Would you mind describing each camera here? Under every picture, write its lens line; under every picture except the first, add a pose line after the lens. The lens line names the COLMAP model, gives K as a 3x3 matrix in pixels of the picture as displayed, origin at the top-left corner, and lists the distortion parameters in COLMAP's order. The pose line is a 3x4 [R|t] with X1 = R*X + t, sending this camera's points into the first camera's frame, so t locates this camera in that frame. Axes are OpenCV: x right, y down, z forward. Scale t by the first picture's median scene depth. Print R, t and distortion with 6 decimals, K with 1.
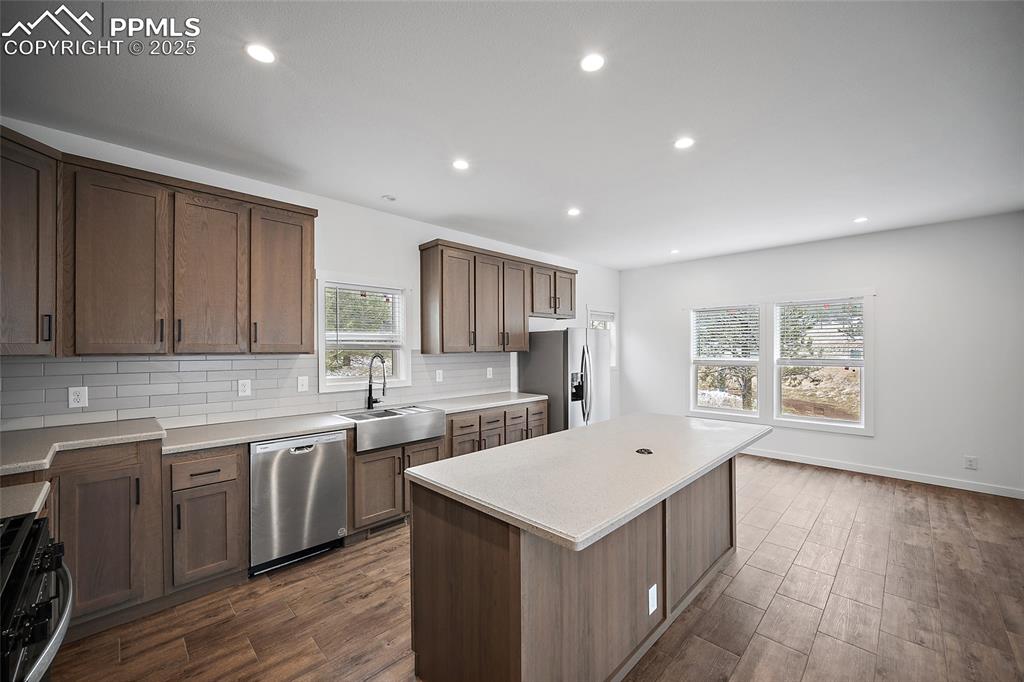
lens RADIAL K [[404.4, 0, 512.7], [0, 404.4, 341.4], [0, 0, 1]] dist [-0.000060, 0.000024]
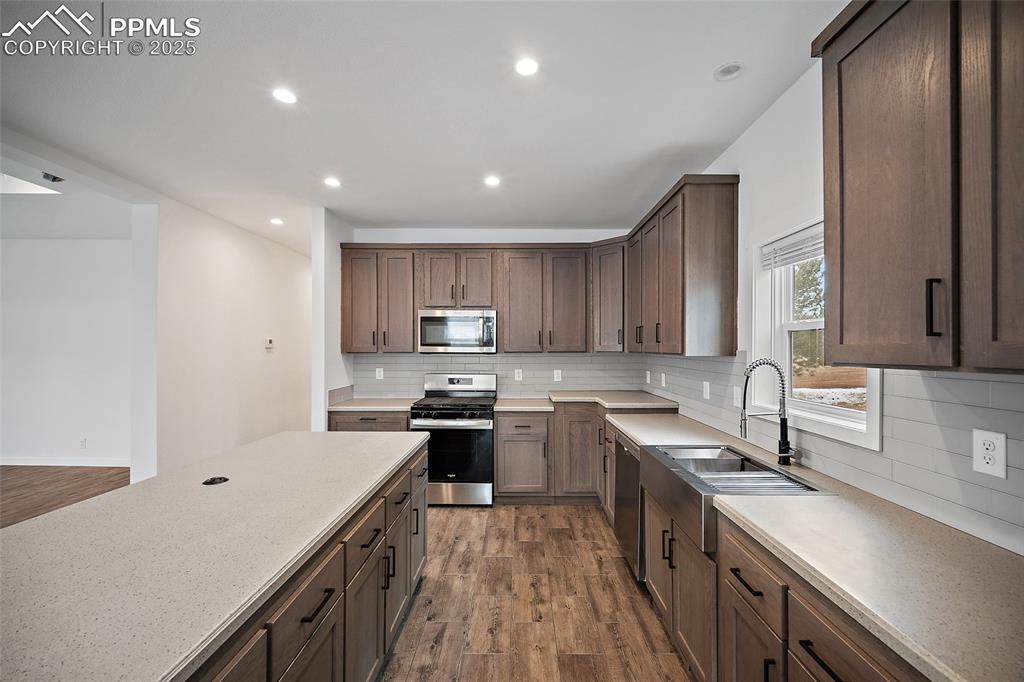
lens RADIAL K [[404.4, 0, 511.2], [0, 404.4, 345.1], [0, 0, 1]] dist [-0.000060, 0.000024]
pose [[-0.702328, -0.014043, -0.711715, 0.404991], [-0.010691, 0.999901, -0.009178, 0.031721], [0.711773, 0.001163, -0.702408, 1.650951]]
